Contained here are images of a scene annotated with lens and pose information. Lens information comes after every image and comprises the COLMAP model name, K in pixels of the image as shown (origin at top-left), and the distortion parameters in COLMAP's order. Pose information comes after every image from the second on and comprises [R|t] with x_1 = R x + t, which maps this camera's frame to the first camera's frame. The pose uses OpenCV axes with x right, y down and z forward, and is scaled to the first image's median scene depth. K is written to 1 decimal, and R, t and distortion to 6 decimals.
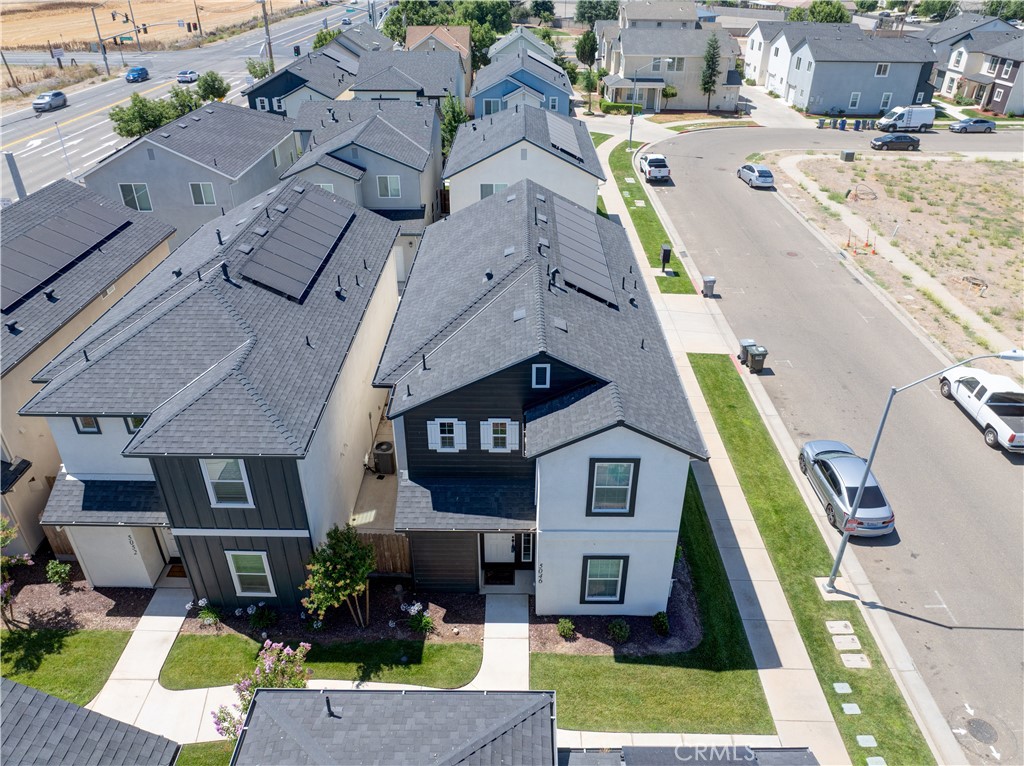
lens RADIAL K [[719.0, 0, 517.8], [0, 719.0, 382.7], [0, 0, 1]] dist [-0.047074, 0.017312]
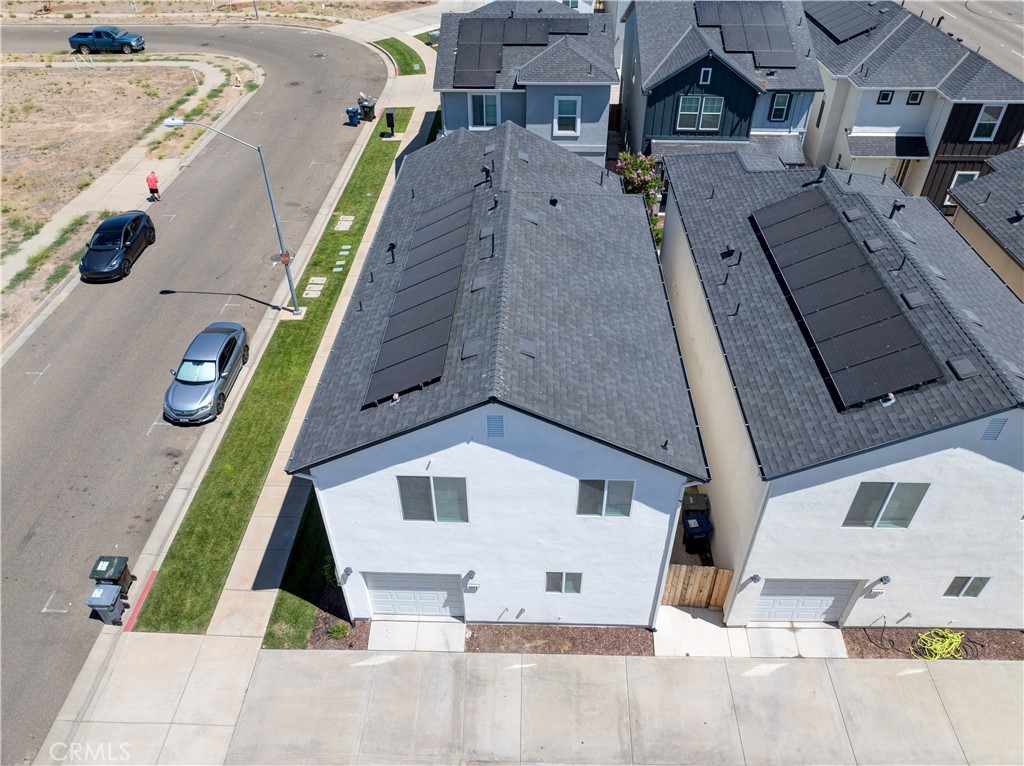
lens RADIAL K [[719.0, 0, 517.9], [0, 719.0, 379.0], [0, 0, 1]] dist [-0.047074, 0.017312]
pose [[-0.999684, -0.016856, 0.018660, -0.016442], [0.012126, 0.326939, 0.944968, -1.049548], [-0.022029, 0.944895, -0.326631, 1.689573]]
